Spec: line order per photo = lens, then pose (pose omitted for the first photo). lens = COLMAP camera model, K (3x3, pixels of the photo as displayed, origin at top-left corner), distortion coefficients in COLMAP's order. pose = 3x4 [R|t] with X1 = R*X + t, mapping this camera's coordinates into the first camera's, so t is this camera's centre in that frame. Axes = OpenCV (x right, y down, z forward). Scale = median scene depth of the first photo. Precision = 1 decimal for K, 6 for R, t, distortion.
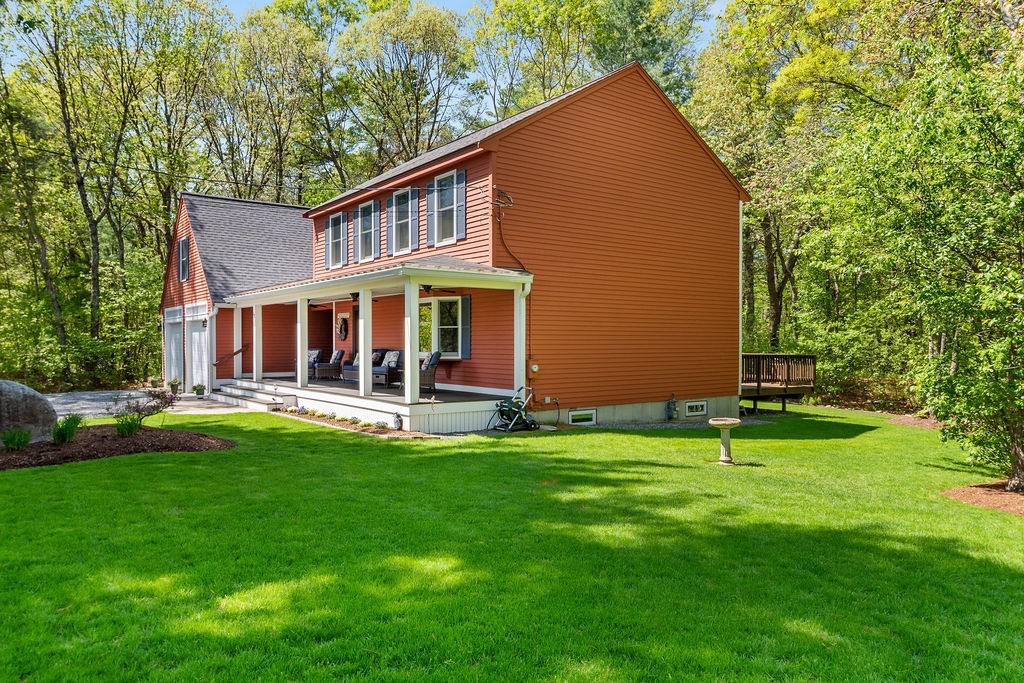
lens RADIAL K [[751.6, 0, 512.0], [0, 751.6, 341.5], [0, 0, 1]] dist [0.006292, 0.006111]
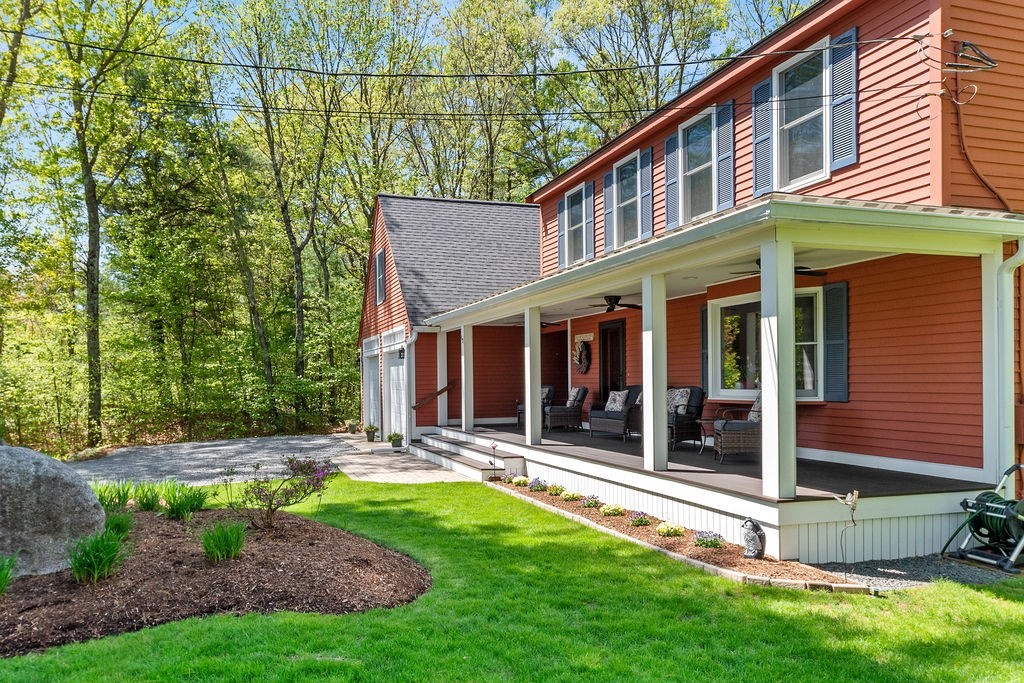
lens RADIAL K [[751.6, 0, 512.0], [0, 751.6, 341.5], [0, 0, 1]] dist [0.006292, 0.006111]
pose [[0.964933, -0.021784, -0.261592, -0.117156], [0.008413, 0.998605, -0.052128, 0.005133], [0.262363, 0.048099, 0.963770, 0.343112]]
